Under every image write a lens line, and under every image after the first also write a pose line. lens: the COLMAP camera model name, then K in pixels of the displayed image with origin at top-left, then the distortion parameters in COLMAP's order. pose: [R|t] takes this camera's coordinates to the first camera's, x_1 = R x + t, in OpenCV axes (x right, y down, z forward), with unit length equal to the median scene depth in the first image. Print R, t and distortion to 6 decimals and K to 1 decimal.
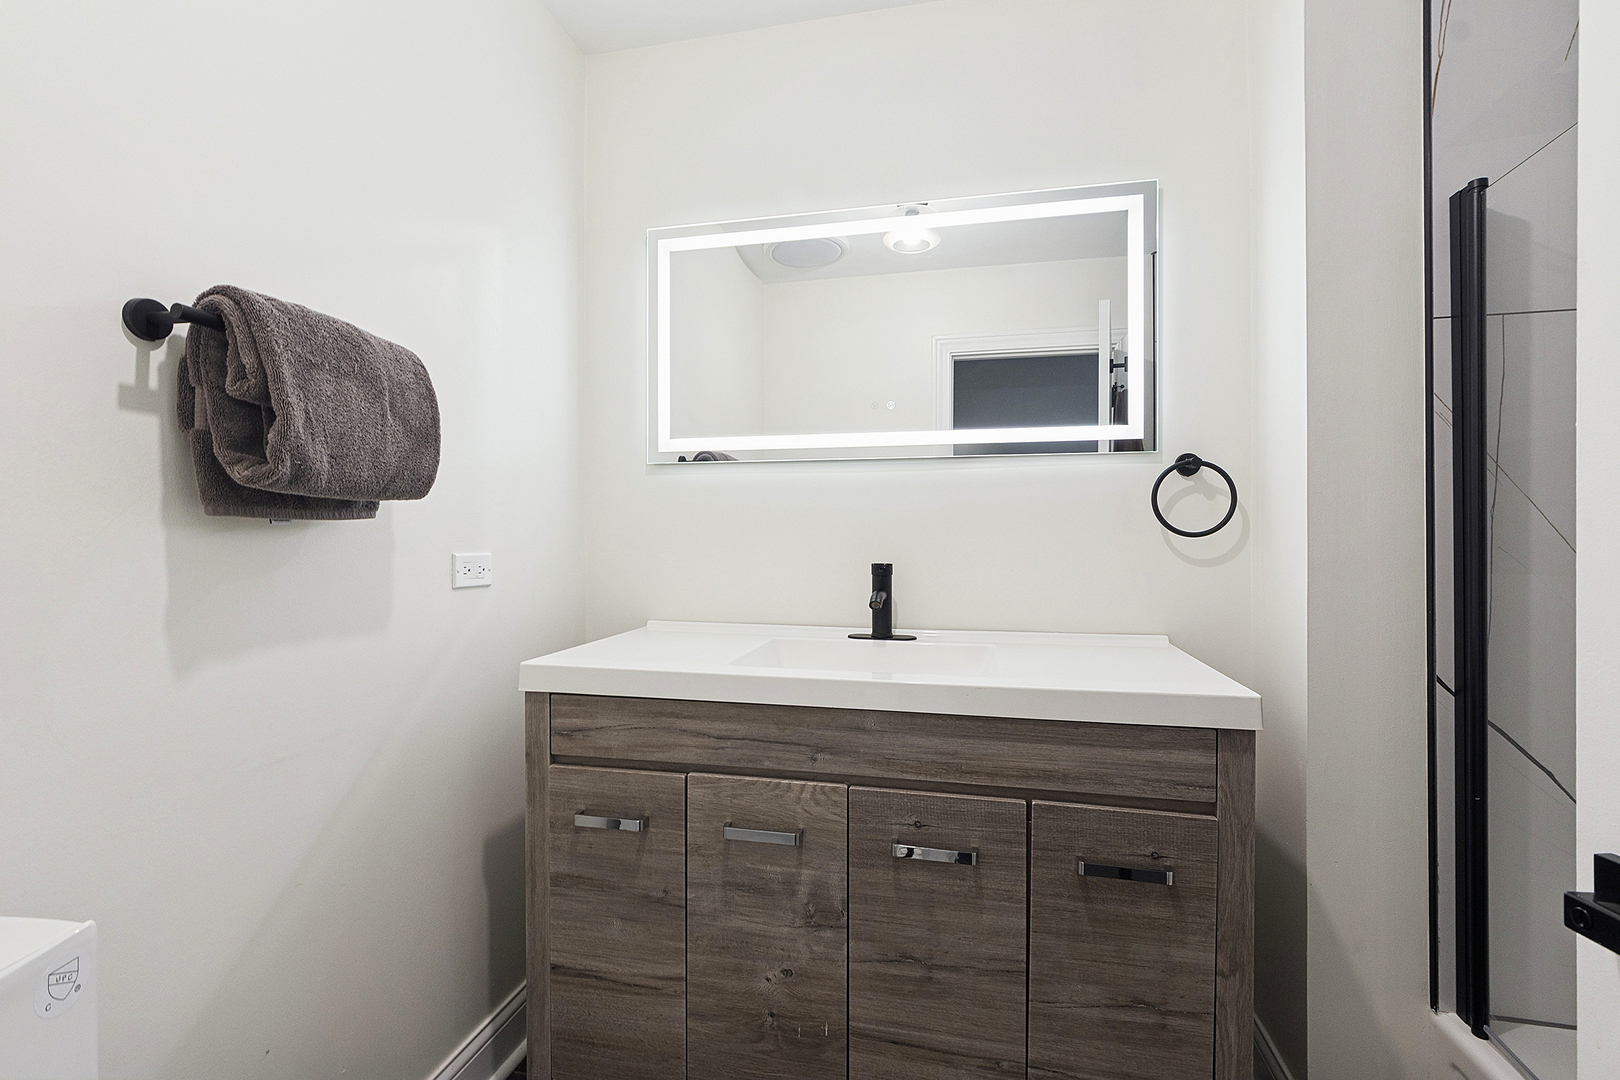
lens RADIAL K [[721.3, 0, 809.7], [0, 721.3, 538.0], [0, 0, 1]] dist [-0.001214, -0.000332]
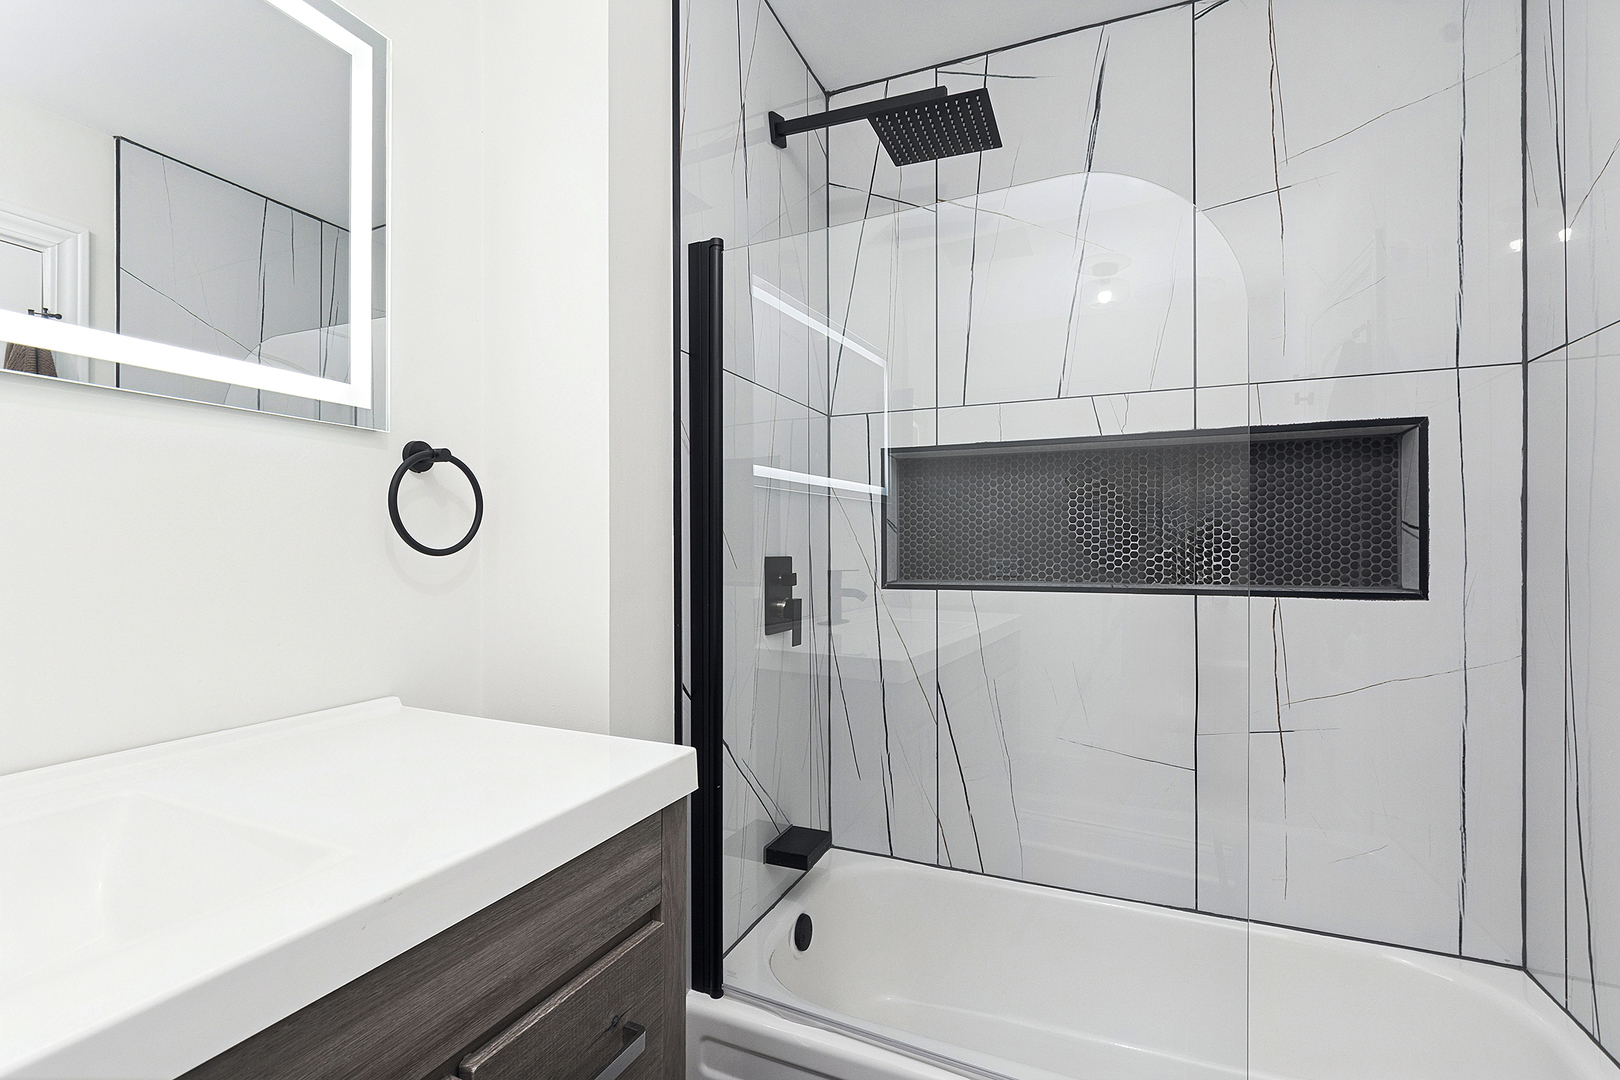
lens RADIAL K [[721.3, 0, 807.0], [0, 721.3, 543.5], [0, 0, 1]] dist [-0.001214, -0.000332]
pose [[0.202786, 0.004918, 0.979211, -0.158103], [0.001647, 0.999984, -0.005363, -0.012874], [-0.979222, 0.002700, 0.202774, 0.658713]]
